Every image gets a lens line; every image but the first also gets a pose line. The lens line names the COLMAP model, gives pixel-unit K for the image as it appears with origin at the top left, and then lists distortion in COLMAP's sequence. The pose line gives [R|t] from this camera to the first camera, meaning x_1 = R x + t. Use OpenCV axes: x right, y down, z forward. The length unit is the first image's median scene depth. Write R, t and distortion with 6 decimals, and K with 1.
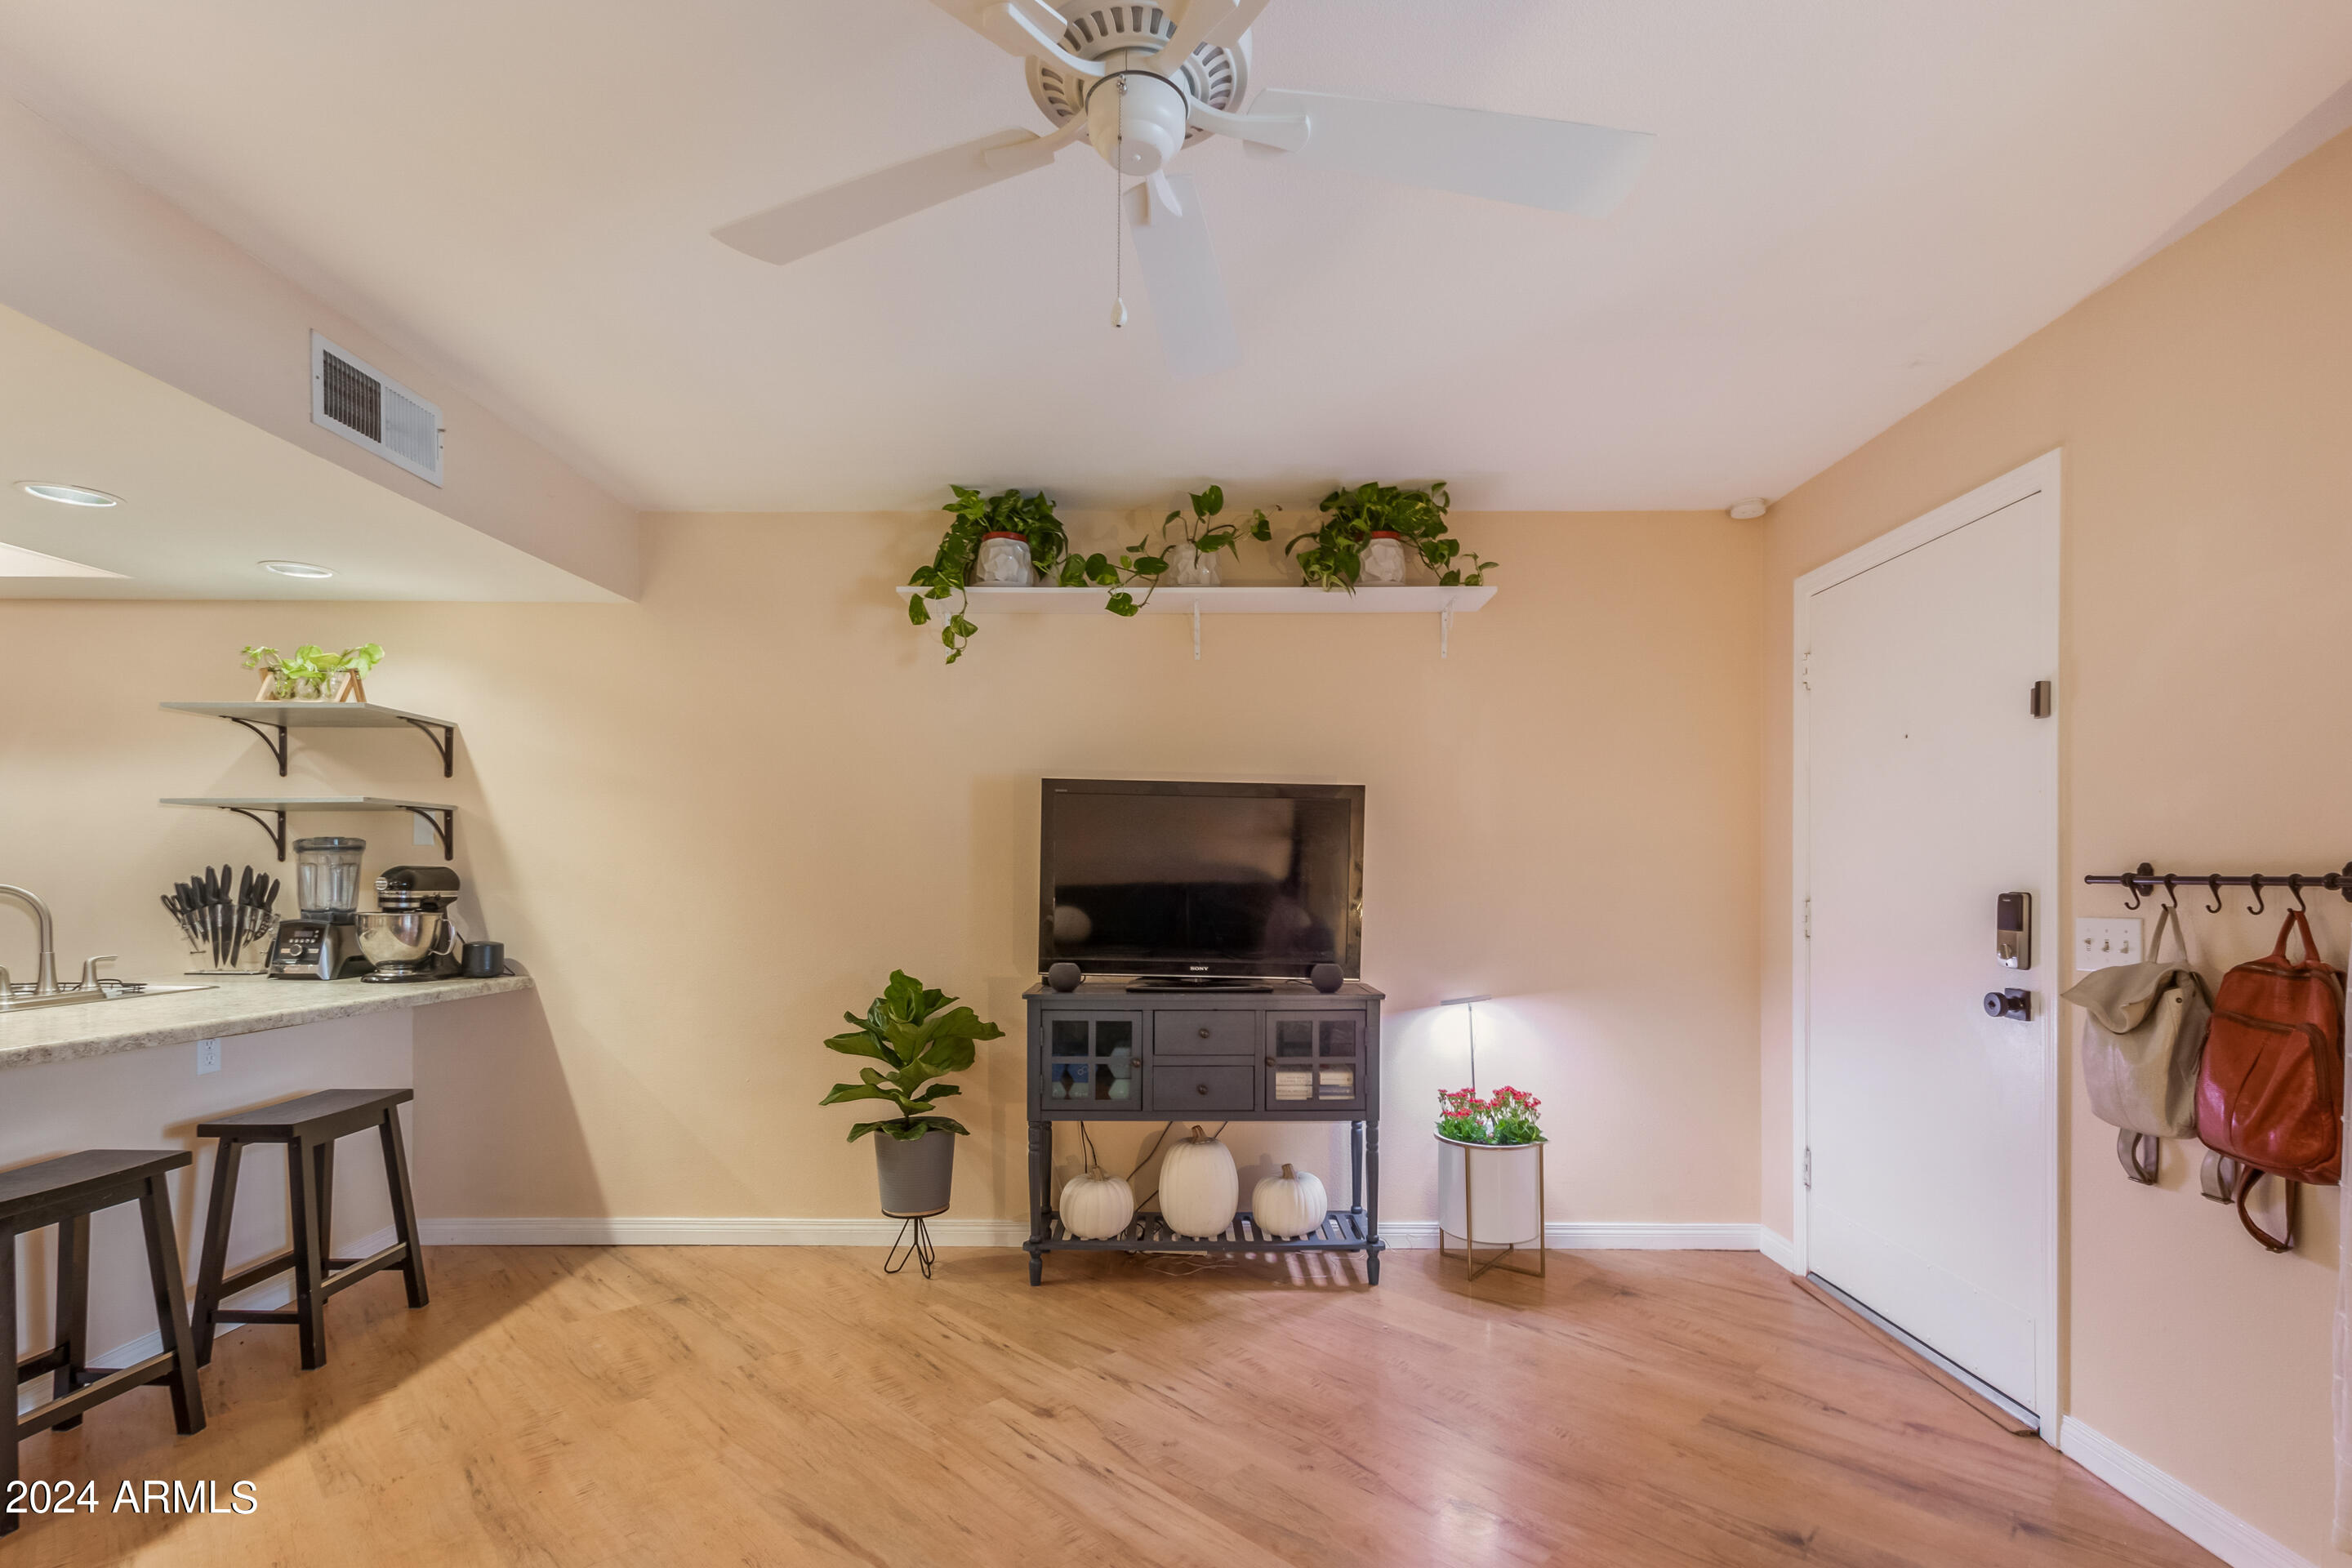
lens RADIAL K [[1112.1, 0, 1189.1], [0, 1112.1, 869.3], [0, 0, 1]] dist [0.000991, -0.000515]
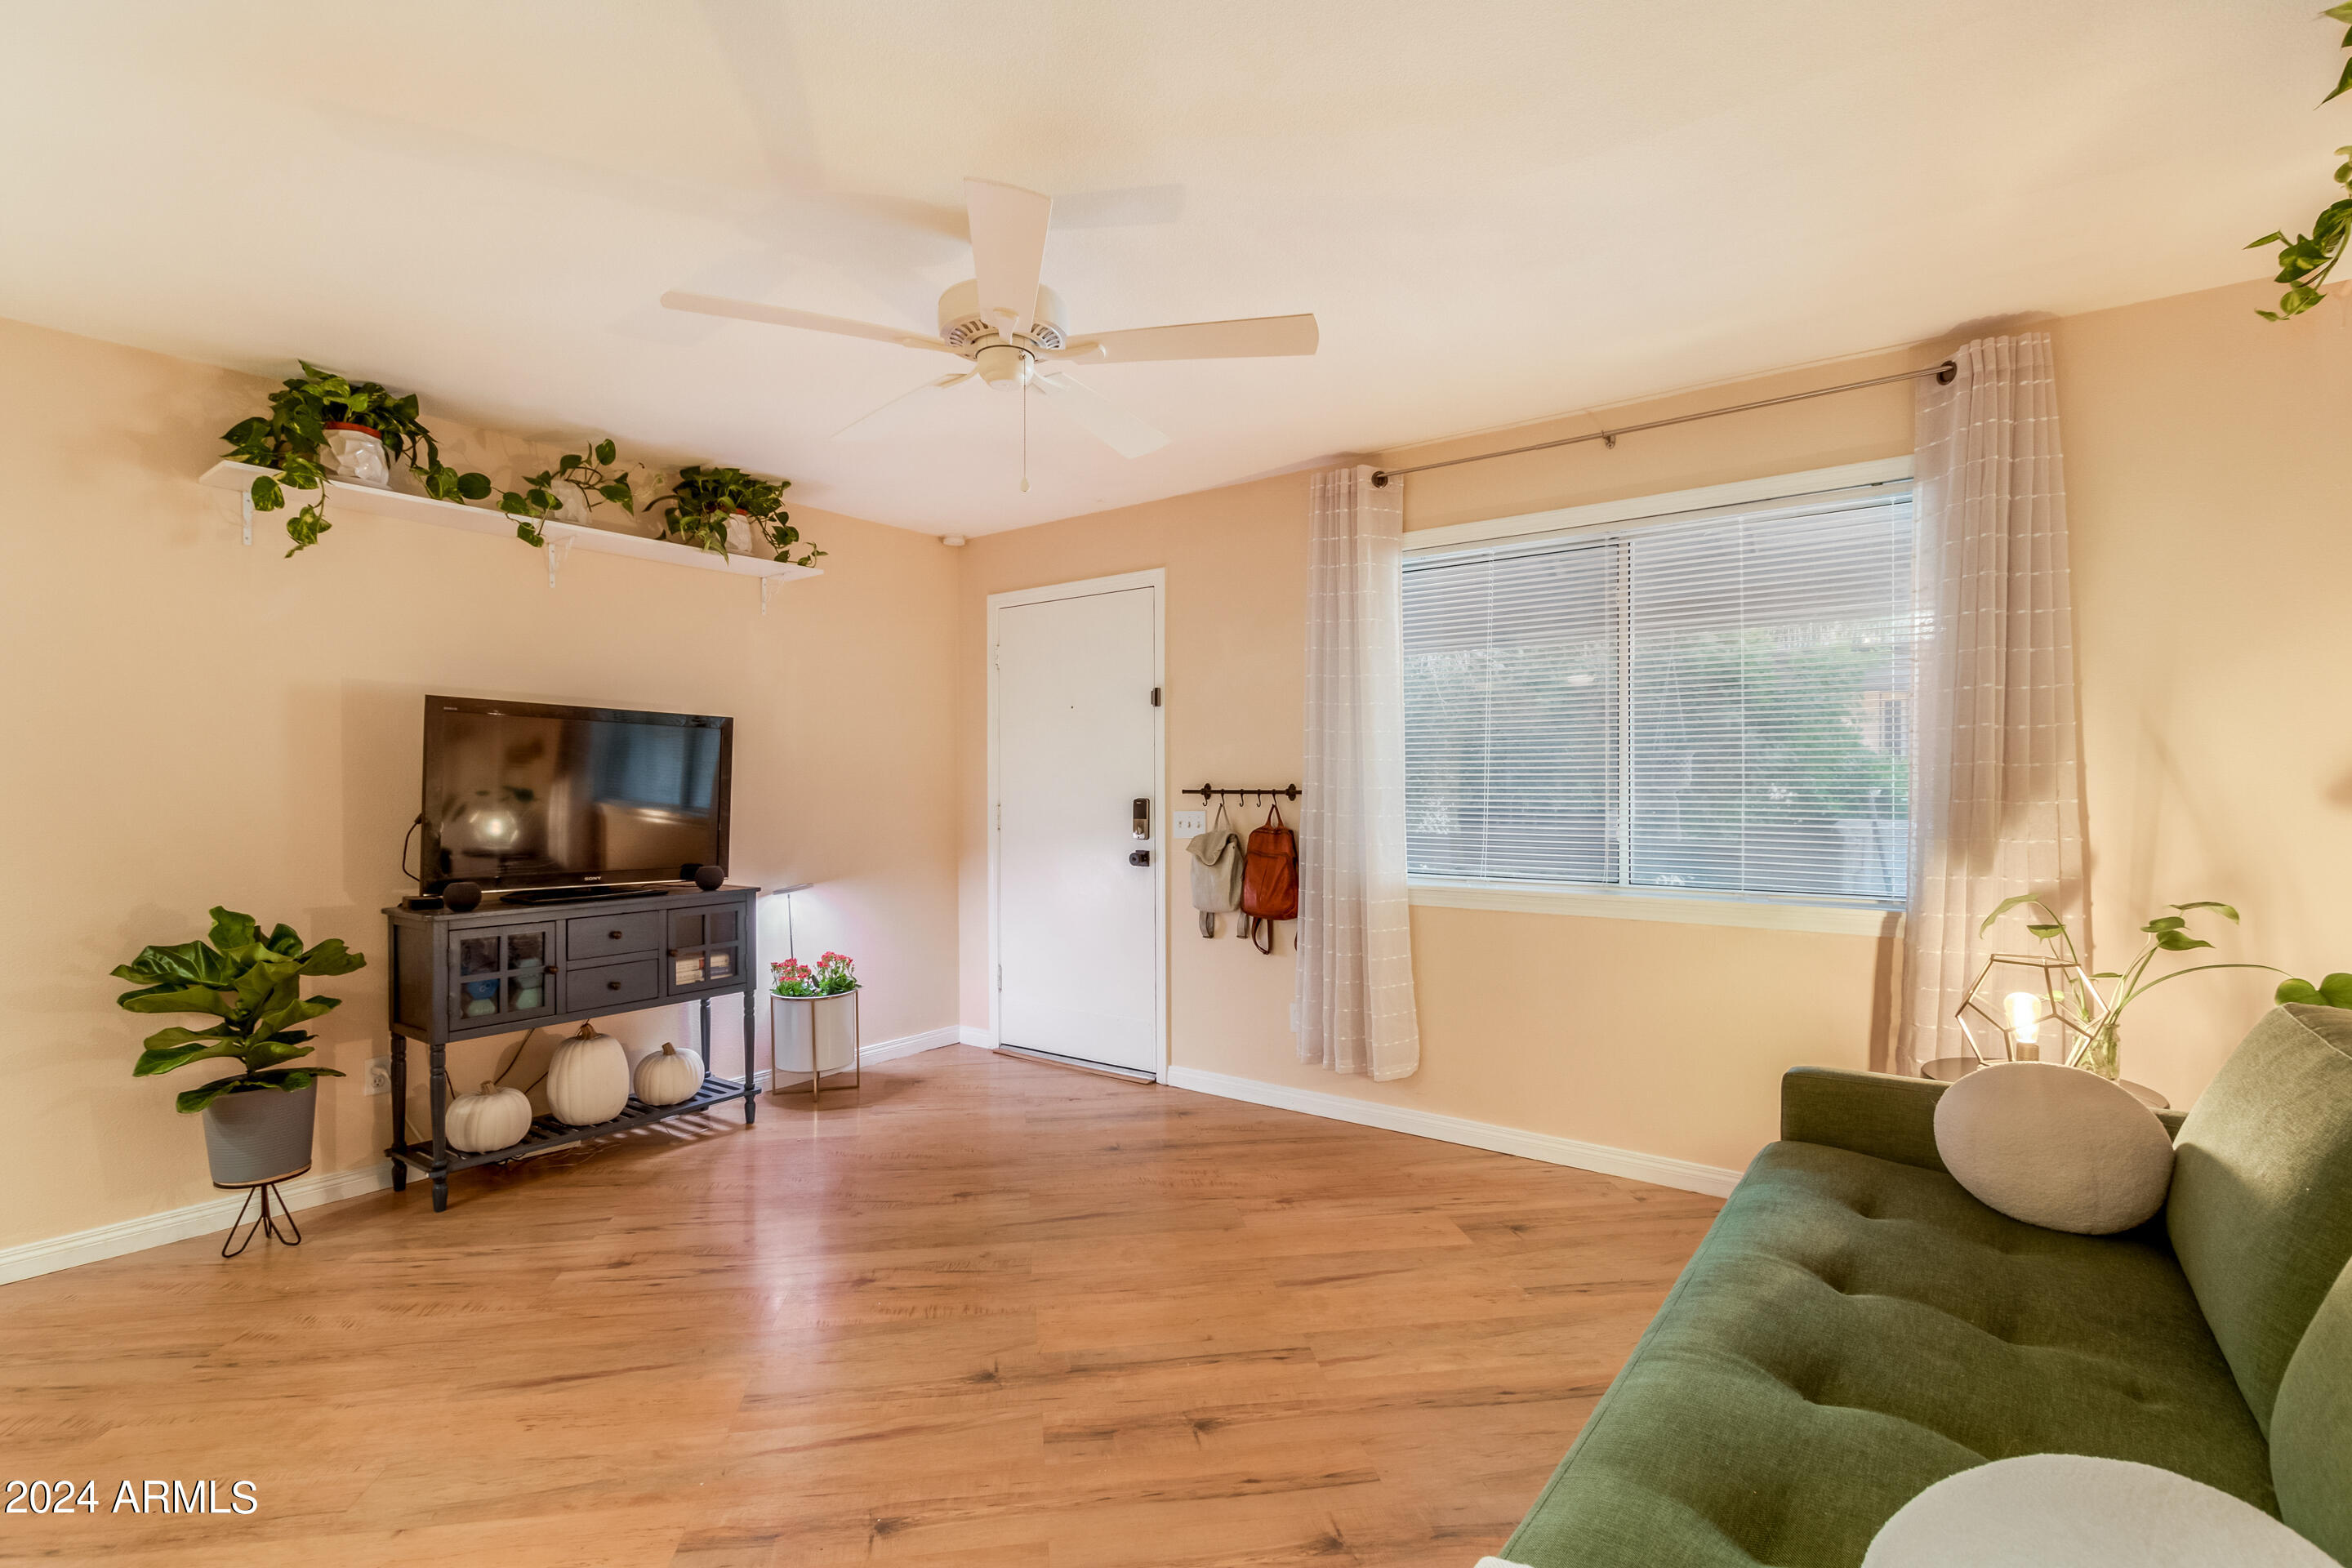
lens RADIAL K [[1091.6, 0, 1176.0], [0, 1091.6, 784.0], [0, 0, 1]] dist [0.001057, -0.000235]
pose [[0.588769, -0.003089, 0.808296, -0.532373], [-0.000387, 0.999992, 0.004103, -0.008368], [-0.808302, -0.002729, 0.588762, -0.094924]]
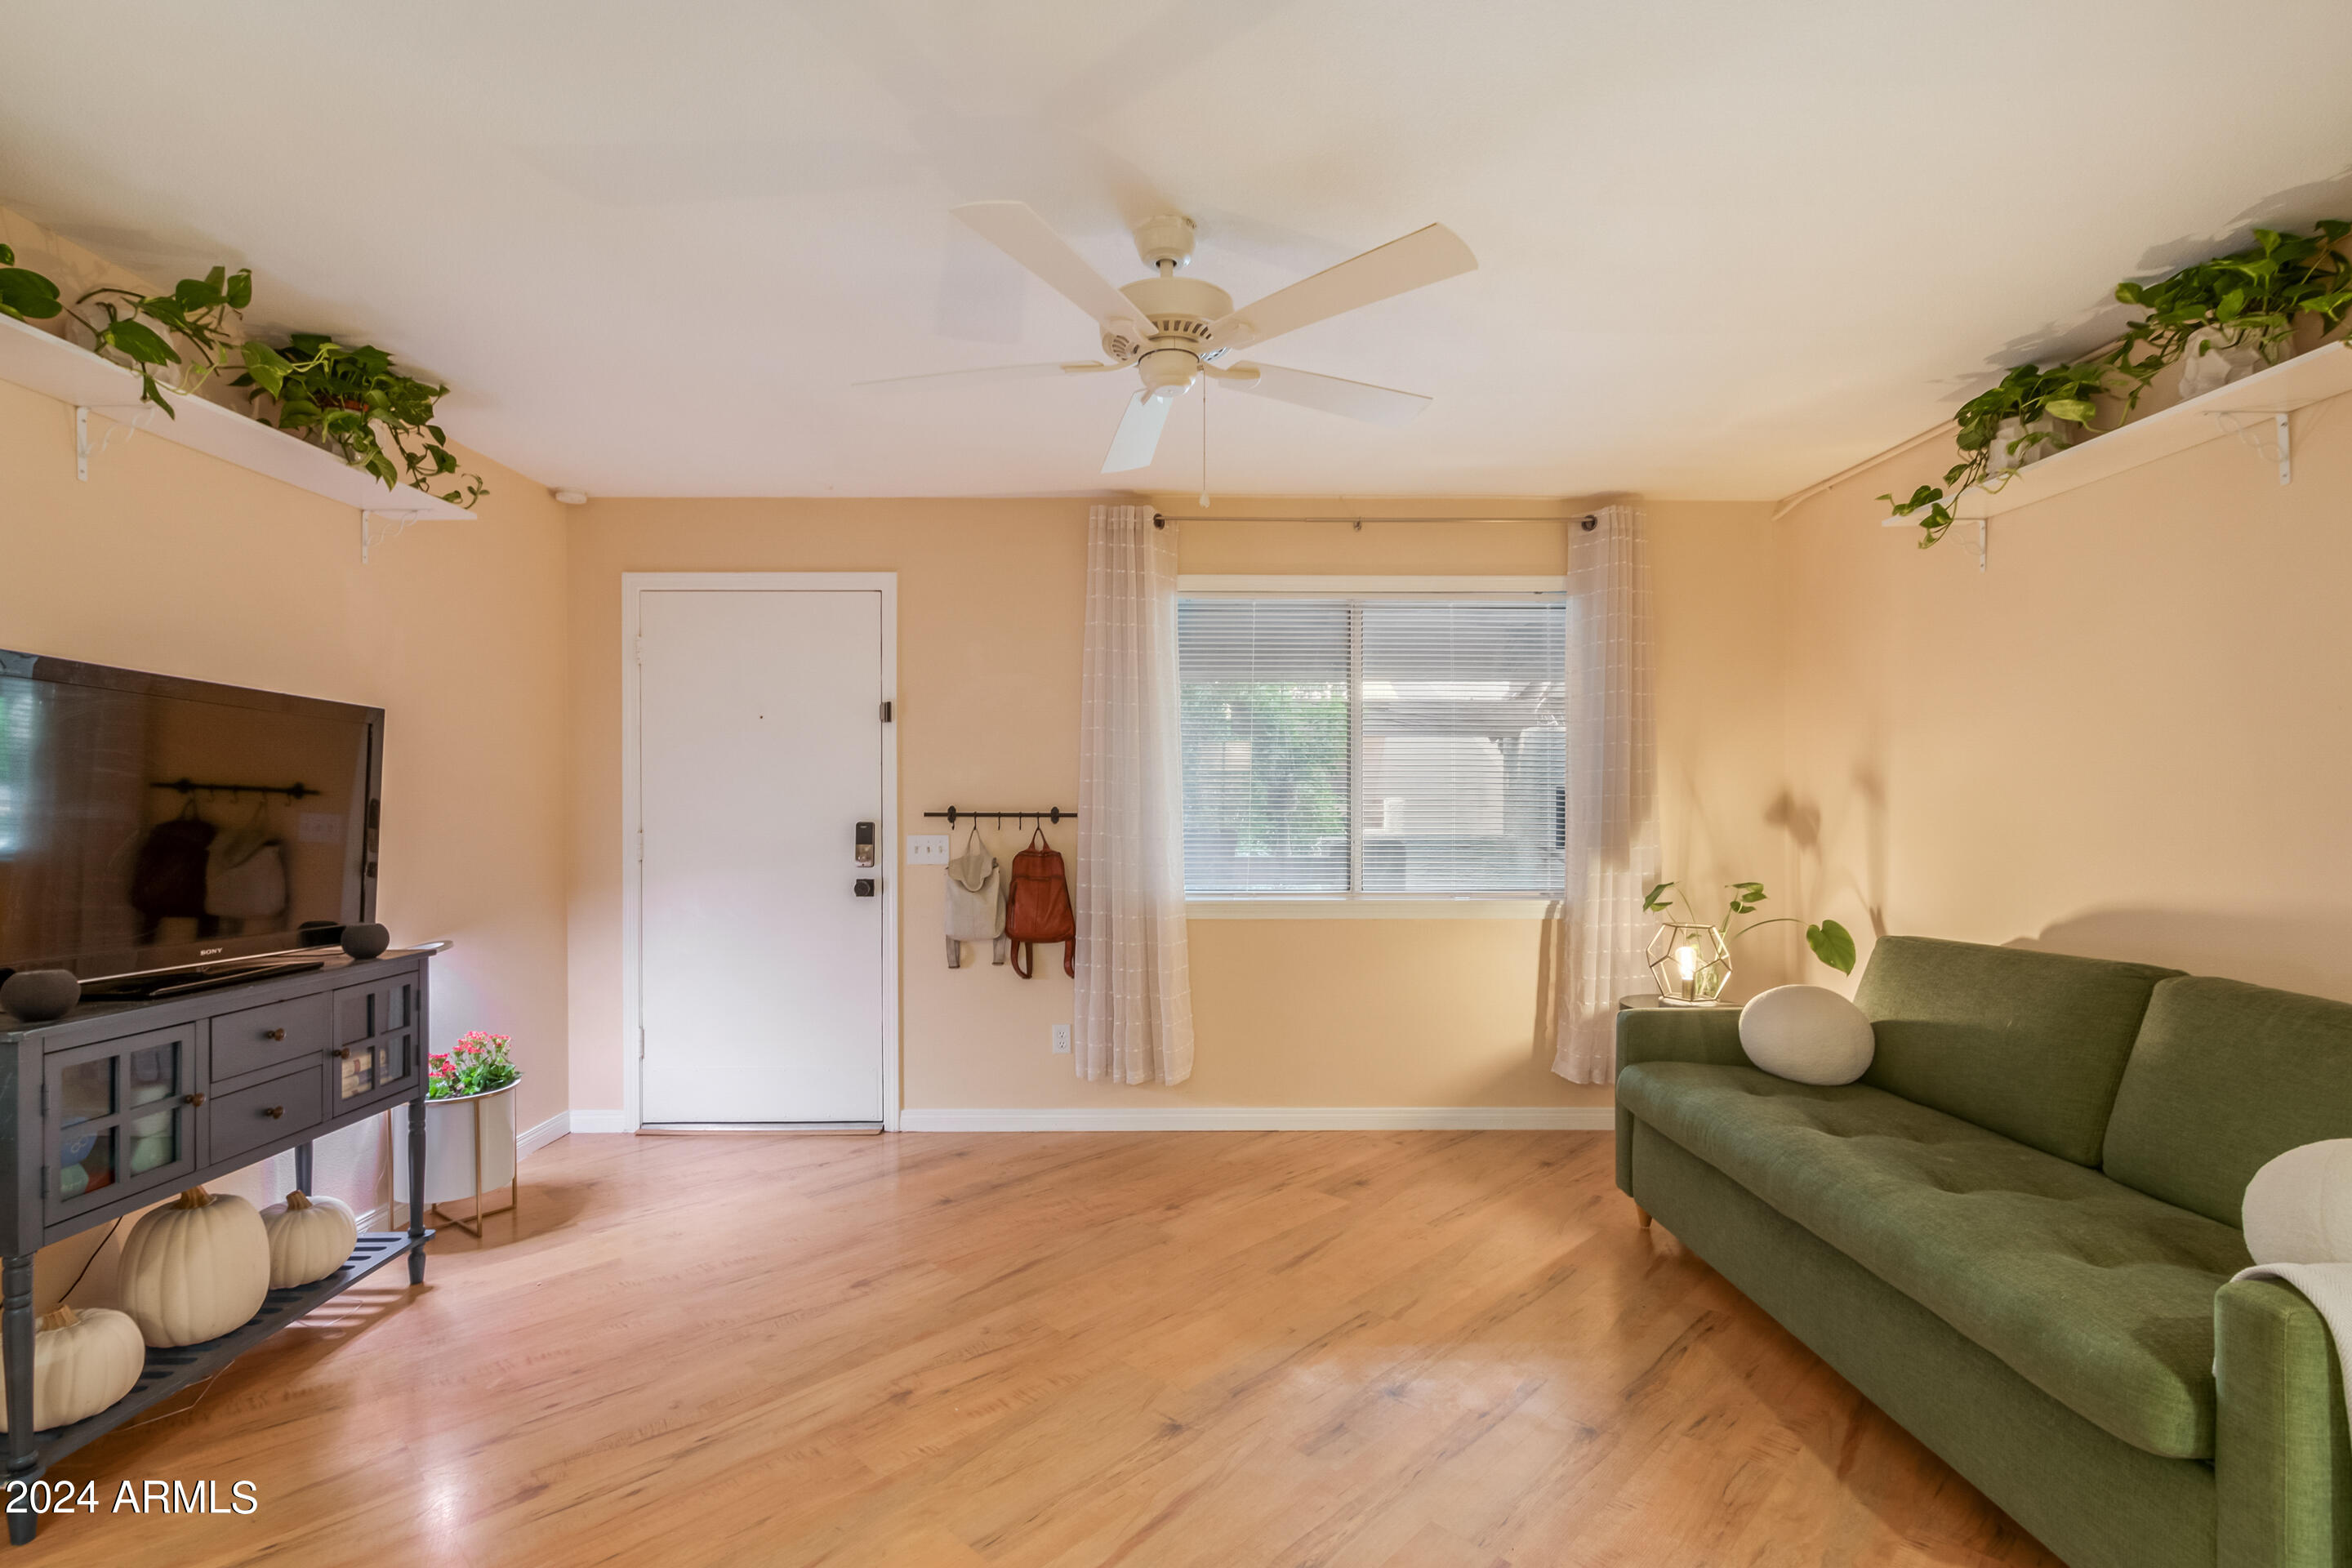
lens RADIAL K [[1089.0, 0, 1181.1], [0, 1089.0, 803.8], [0, 0, 1]] dist [-0.000056, 0.000141]
pose [[-0.024485, 0.000523, 0.999700, -0.702768], [-0.006558, 0.999978, -0.000683, -0.006995], [-0.999679, -0.006572, -0.024481, 0.421574]]
